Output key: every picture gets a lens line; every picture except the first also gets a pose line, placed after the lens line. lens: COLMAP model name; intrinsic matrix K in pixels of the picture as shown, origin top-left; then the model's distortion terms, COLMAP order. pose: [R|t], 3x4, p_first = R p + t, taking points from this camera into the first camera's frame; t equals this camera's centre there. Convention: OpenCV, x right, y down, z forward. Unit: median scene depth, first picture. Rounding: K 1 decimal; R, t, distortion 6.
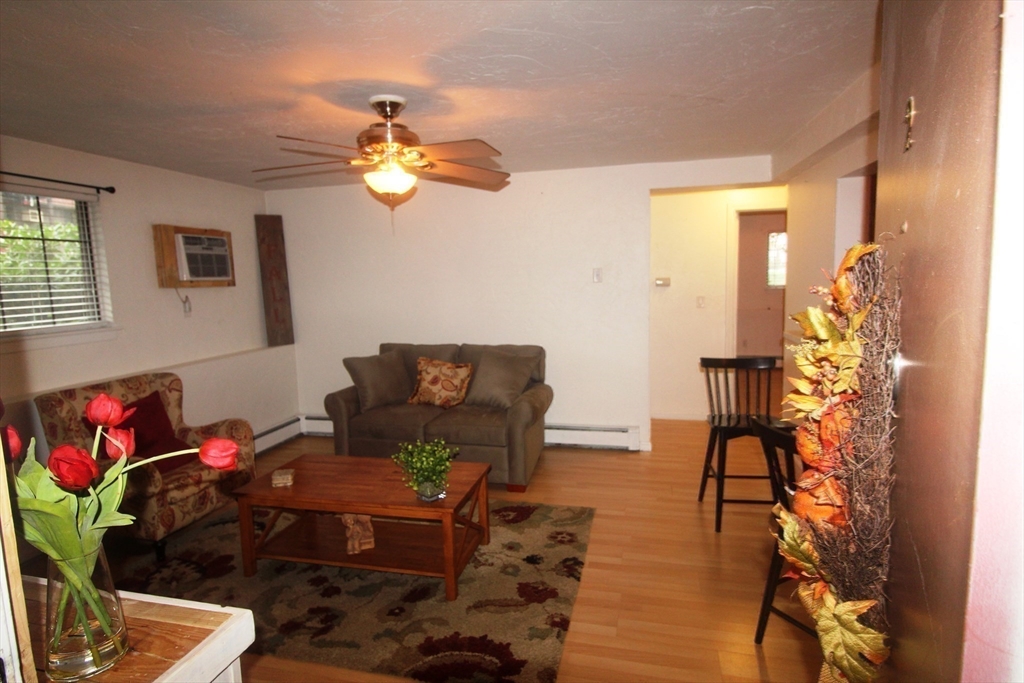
lens RADIAL K [[600.8, 0, 512.0], [0, 600.8, 341.5], [0, 0, 1]] dist [-0.078396, 0.000292]
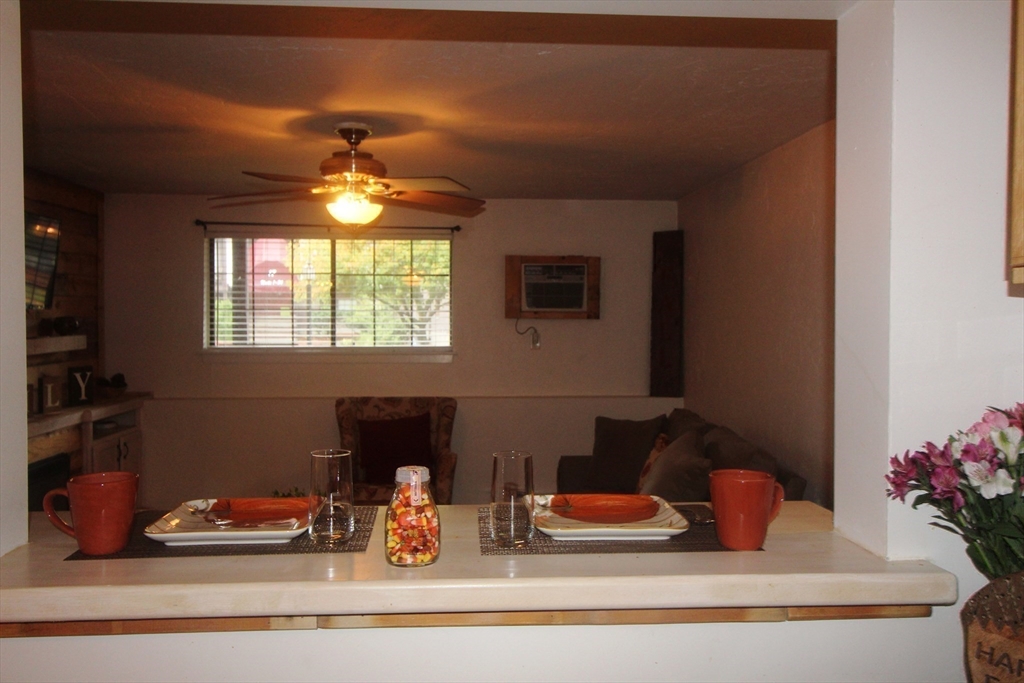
lens RADIAL K [[822.8, 0, 512.0], [0, 822.8, 341.5], [0, 0, 1]] dist [0.002477, -0.000127]
pose [[0.277363, 0.060862, -0.958835, 0.981865], [-0.107903, 0.993651, 0.031859, -0.125794], [0.954687, 0.094625, 0.282169, 0.791112]]
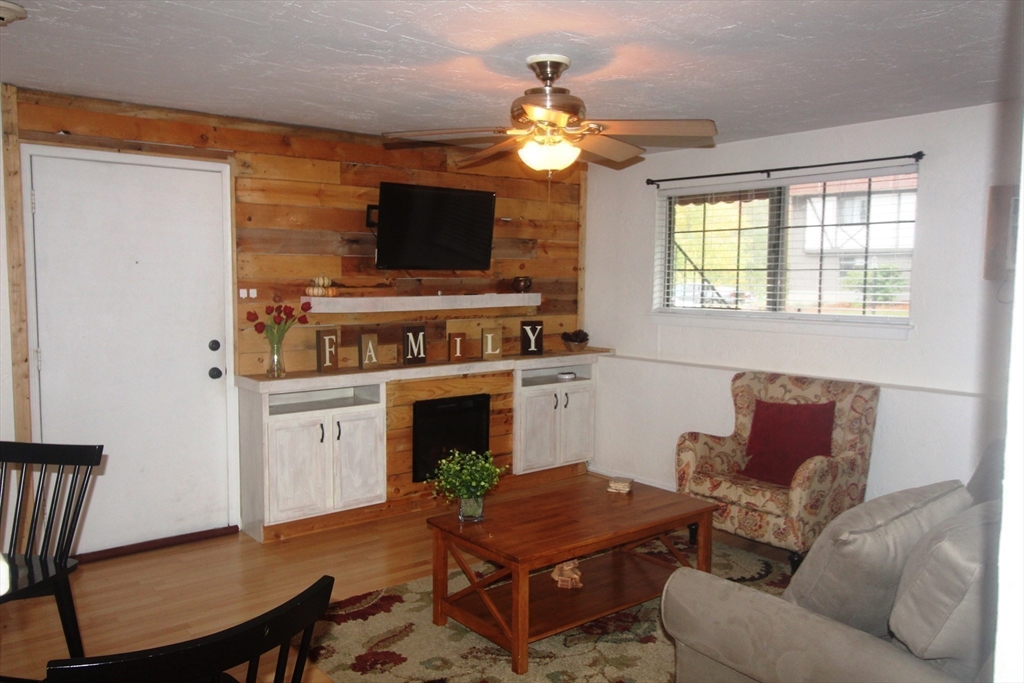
lens RADIAL K [[813.9, 0, 512.0], [0, 813.9, 341.5], [0, 0, 1]] dist [-0.005747, -0.001546]
pose [[-0.638755, 0.088781, -0.764271, 0.633658], [-0.062365, 0.984078, 0.166437, -0.184249], [0.766879, 0.153976, -0.623047, 1.505482]]
